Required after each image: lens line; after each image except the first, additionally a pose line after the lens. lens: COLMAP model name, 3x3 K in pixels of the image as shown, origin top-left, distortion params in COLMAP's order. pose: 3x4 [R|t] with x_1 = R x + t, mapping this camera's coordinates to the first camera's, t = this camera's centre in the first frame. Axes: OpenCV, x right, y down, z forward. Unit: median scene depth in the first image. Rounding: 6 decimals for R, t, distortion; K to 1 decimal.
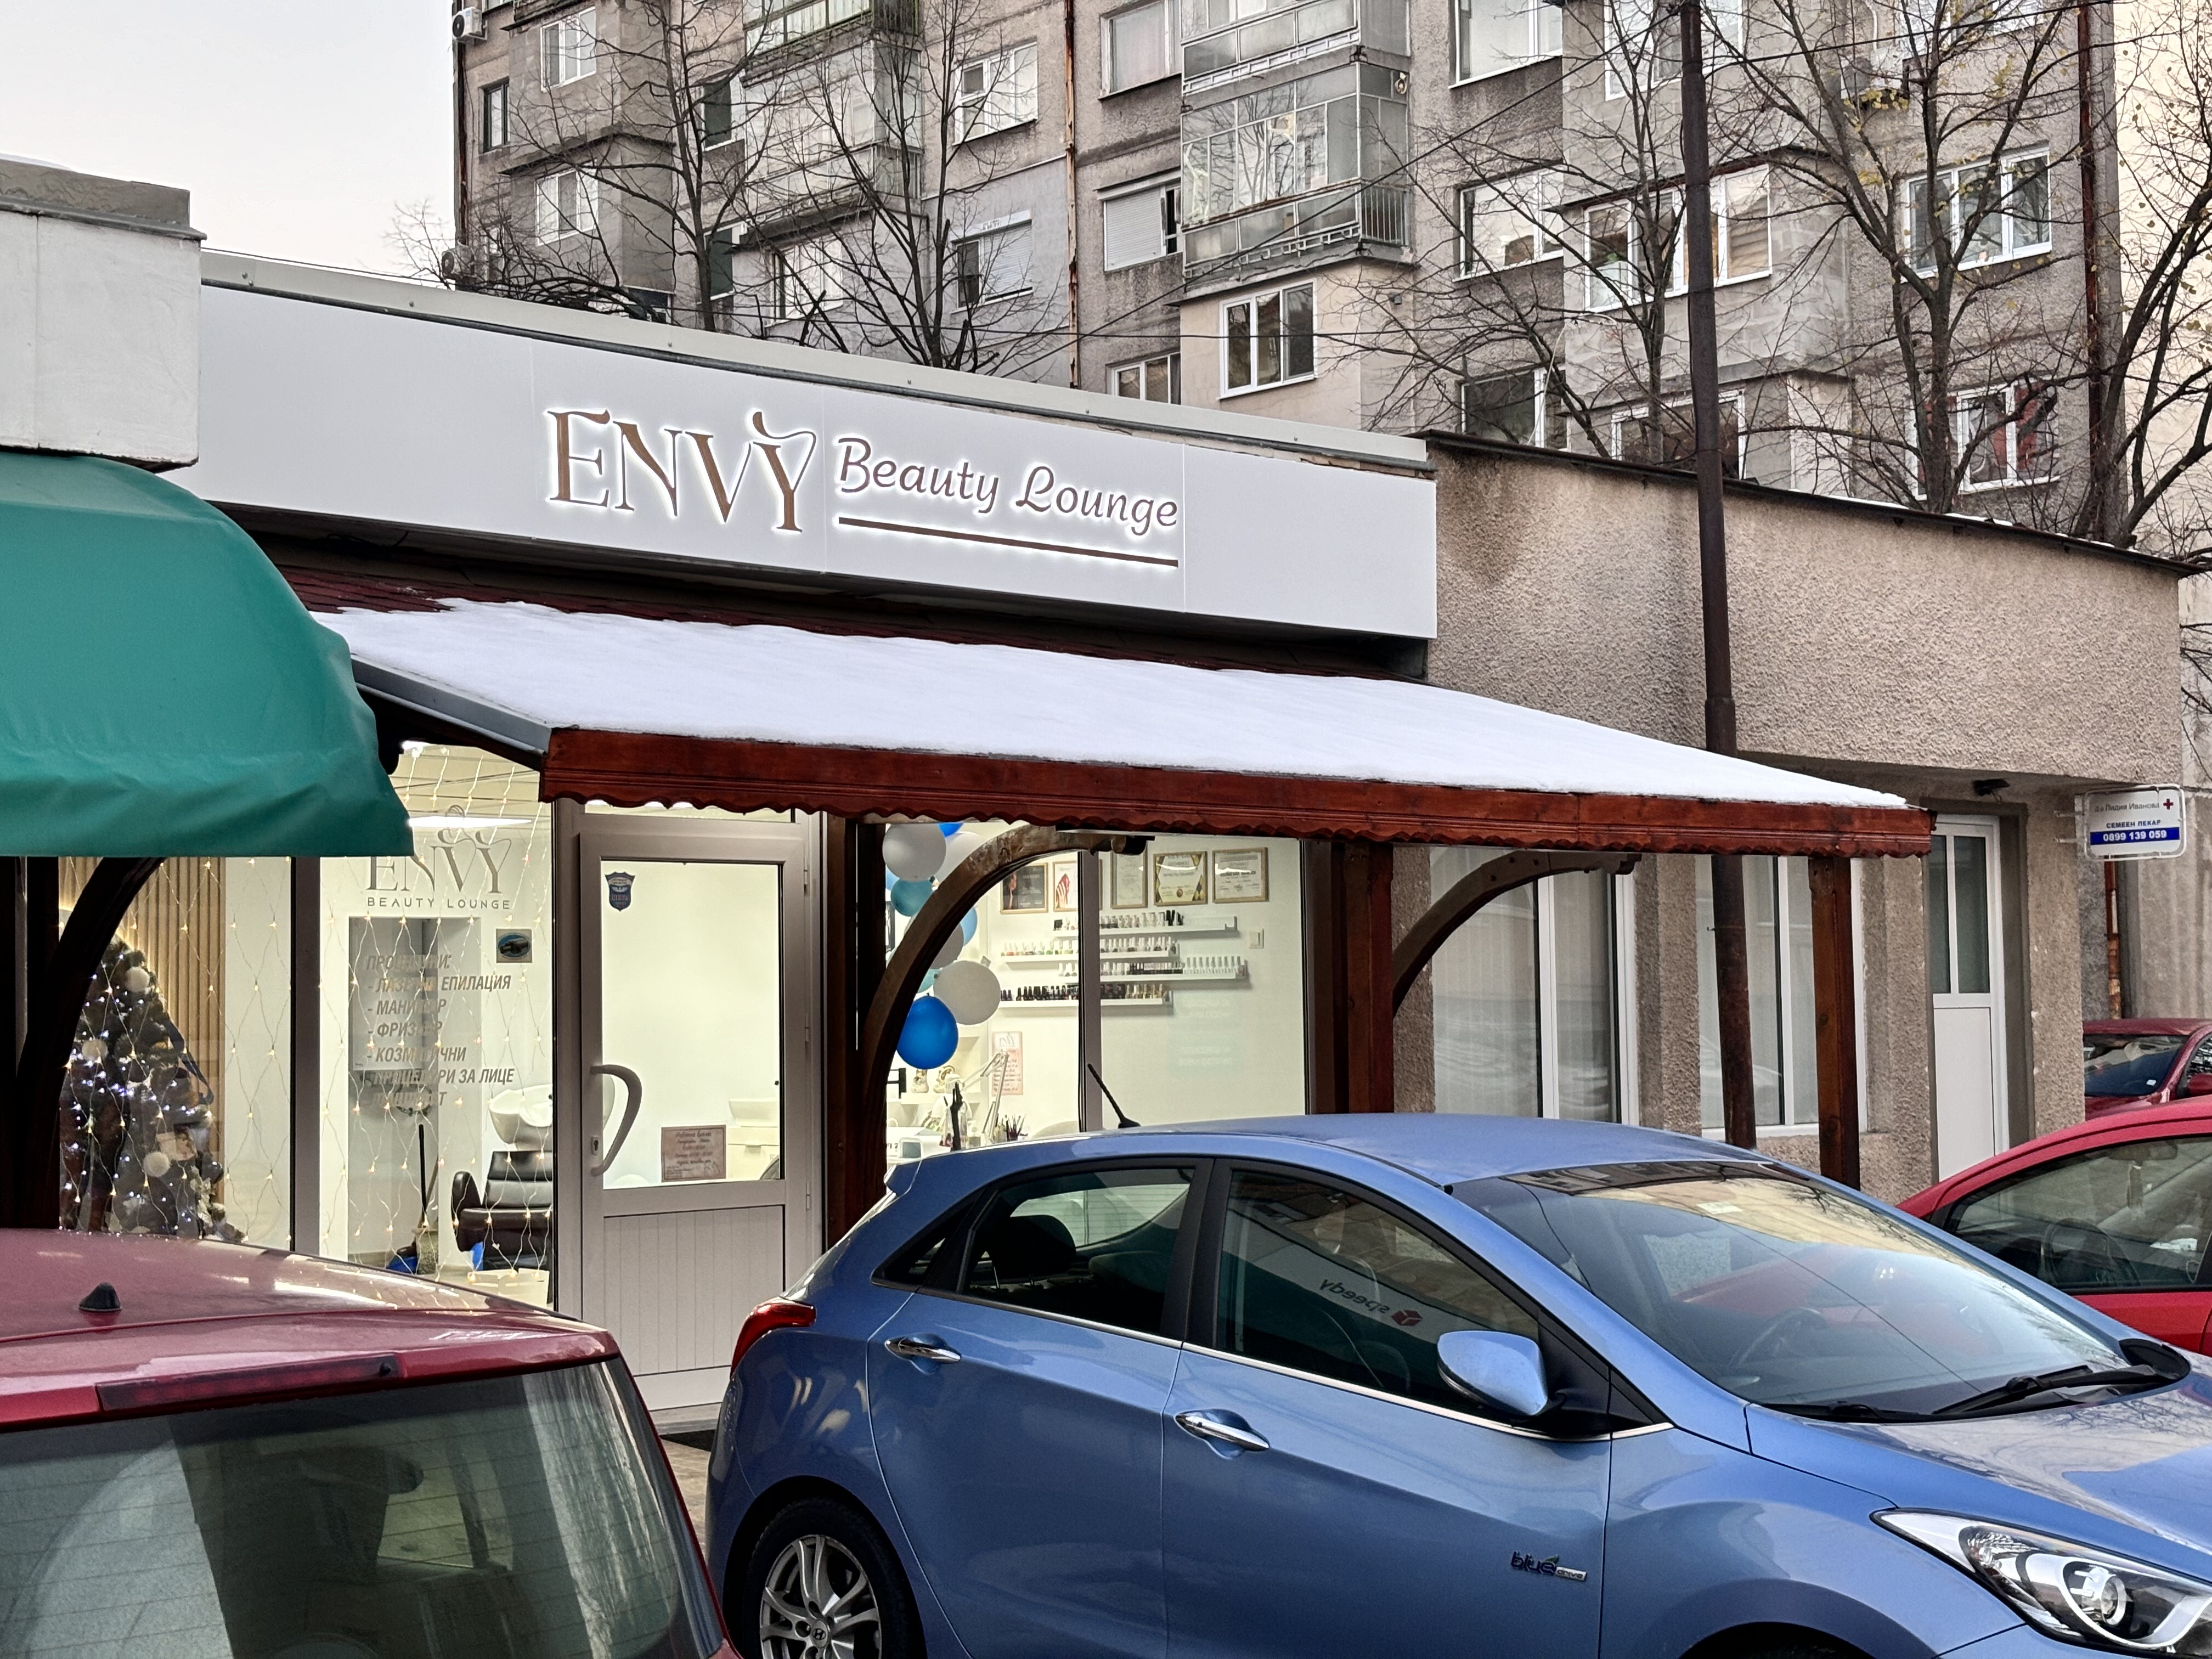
lens RADIAL K [[3324.6, 0, 1106.3], [0, 3324.6, 828.3], [0, 0, 1]] dist [0.001885, 0.000000]
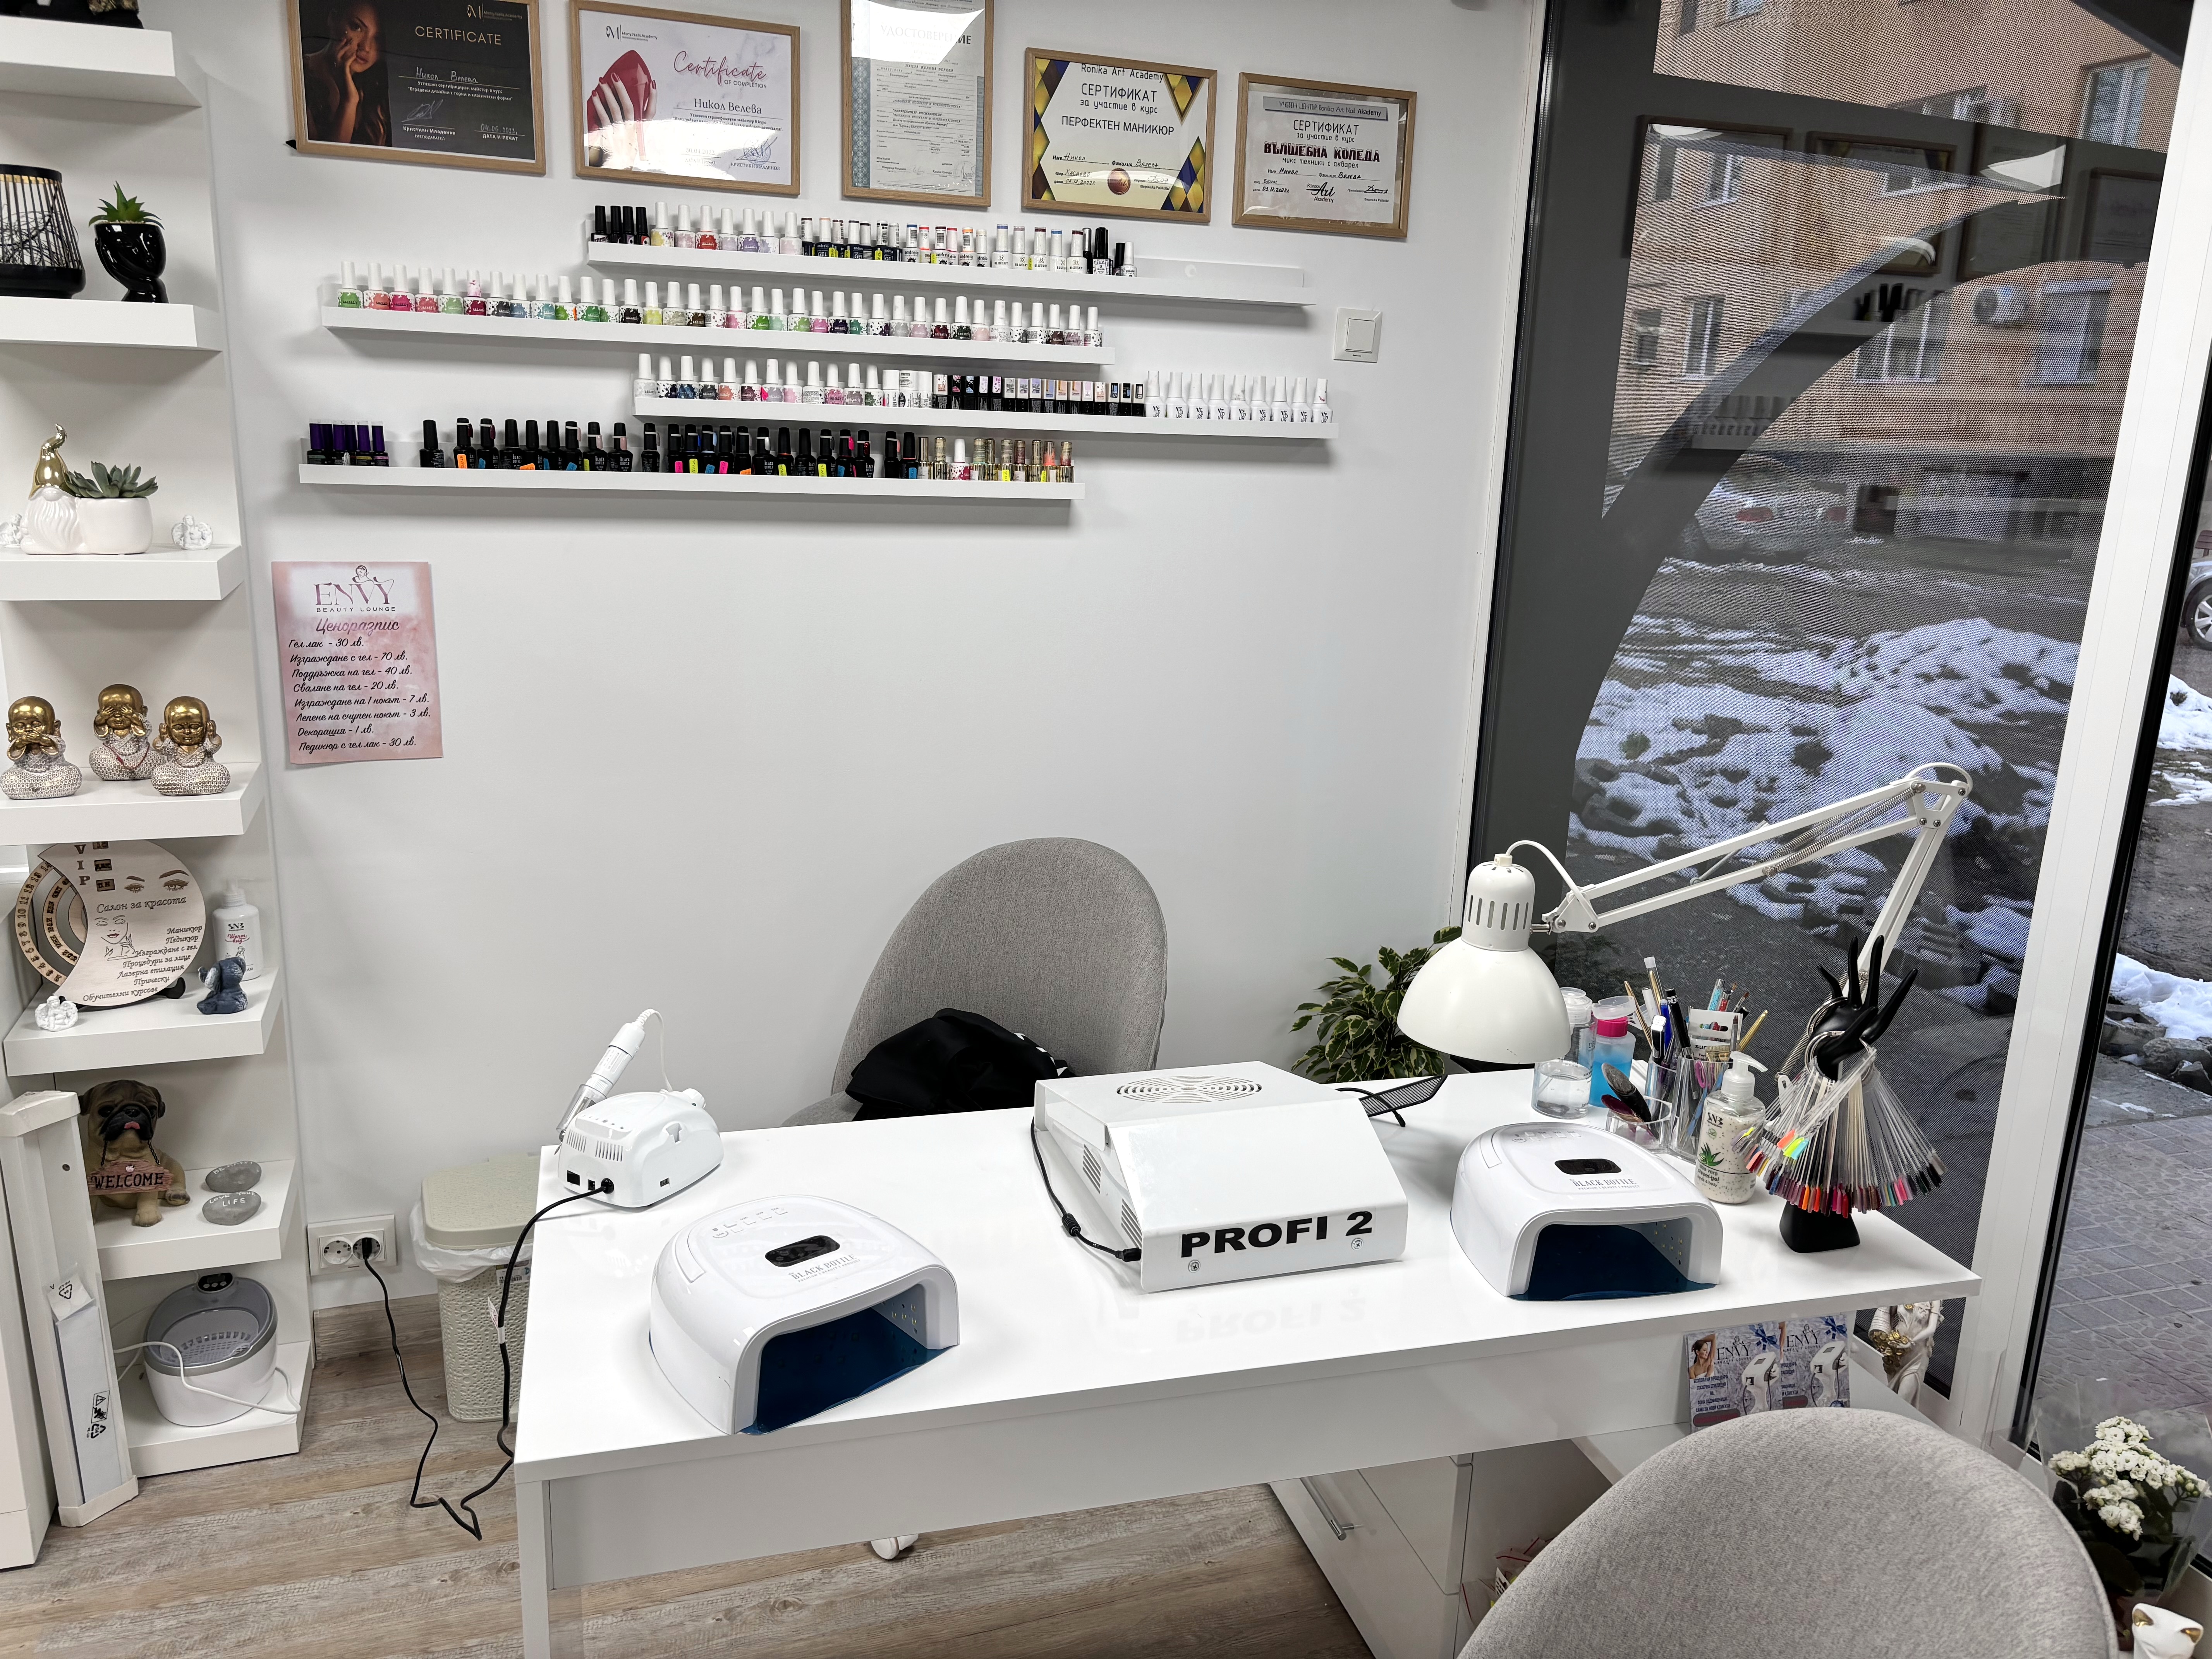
lens RADIAL K [[1669.2, 0, 1107.4], [0, 1669.2, 829.0], [0, 0, 1]] dist [-0.001596, 0.000646]
pose [[0.424792, -0.196532, 0.883701, -0.148333], [-0.098586, 0.960303, 0.260958, 0.039387], [-0.899907, -0.197973, 0.388554, 0.913644]]
